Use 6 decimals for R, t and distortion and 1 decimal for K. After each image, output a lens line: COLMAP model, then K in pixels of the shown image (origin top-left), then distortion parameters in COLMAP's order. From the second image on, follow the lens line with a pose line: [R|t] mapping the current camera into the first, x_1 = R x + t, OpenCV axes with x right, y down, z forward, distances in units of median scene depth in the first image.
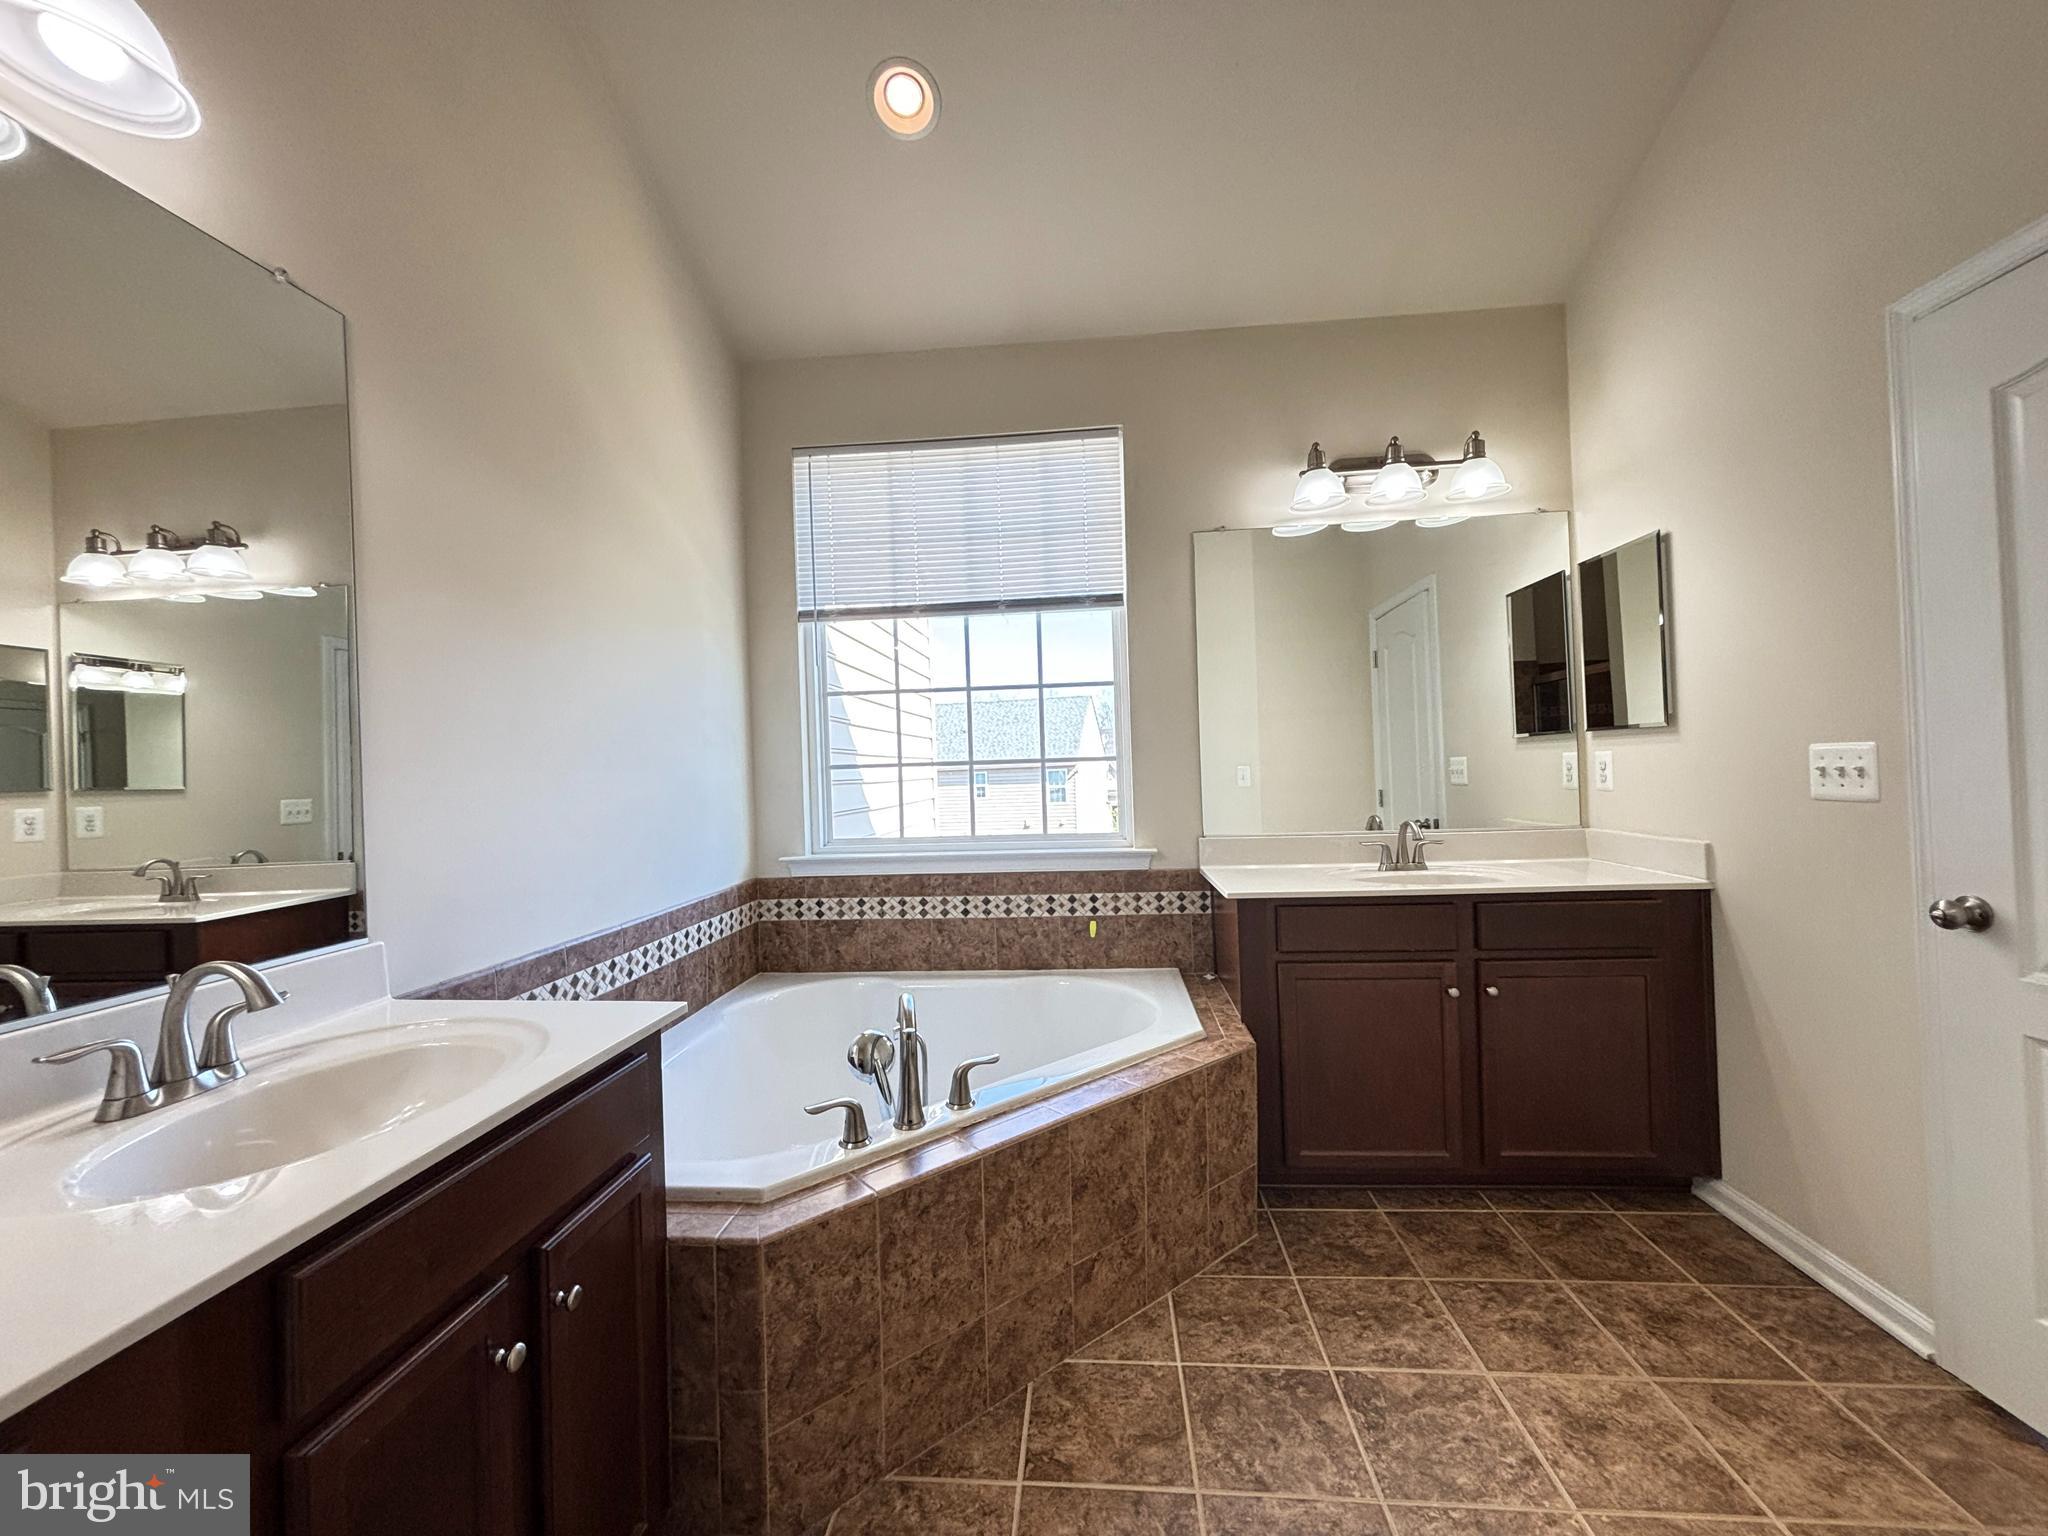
lens RADIAL K [[821.9, 0, 1024.4], [0, 821.9, 758.6], [0, 0, 1]] dist [0.005919, 0.000344]
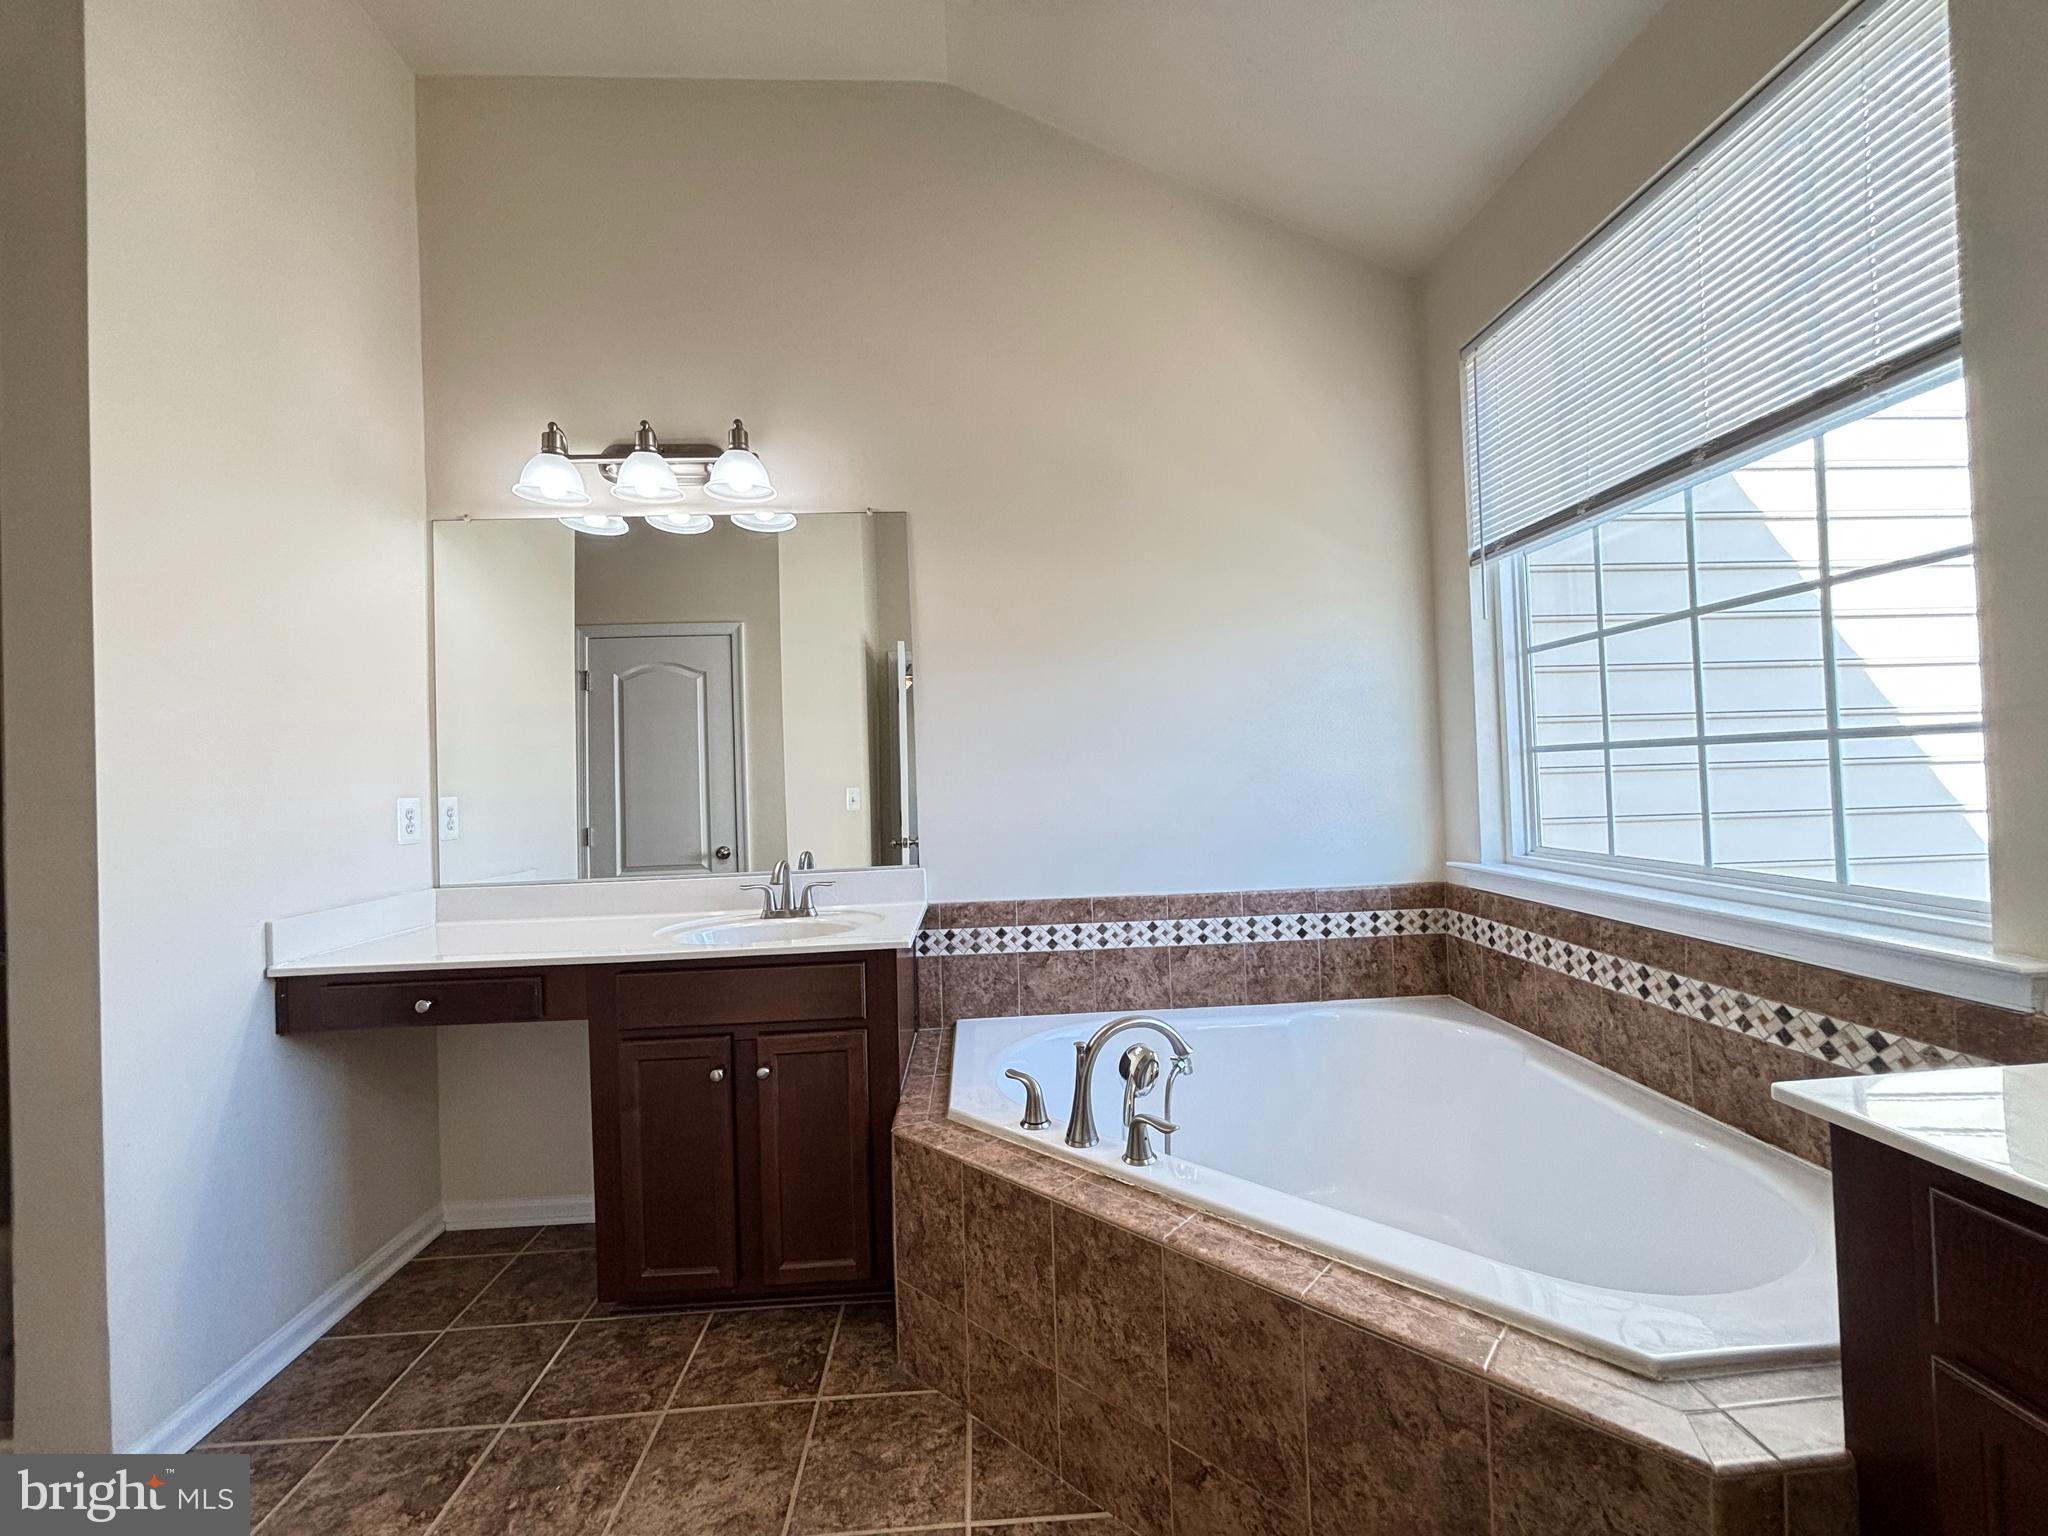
lens RADIAL K [[821.9, 0, 1024.4], [0, 821.9, 758.6], [0, 0, 1]] dist [0.005919, 0.000344]
pose [[0.146666, 0.006663, -0.989164, 0.459698], [0.038066, 0.999199, 0.012374, -0.008998], [0.988453, -0.039469, 0.146295, 0.466674]]
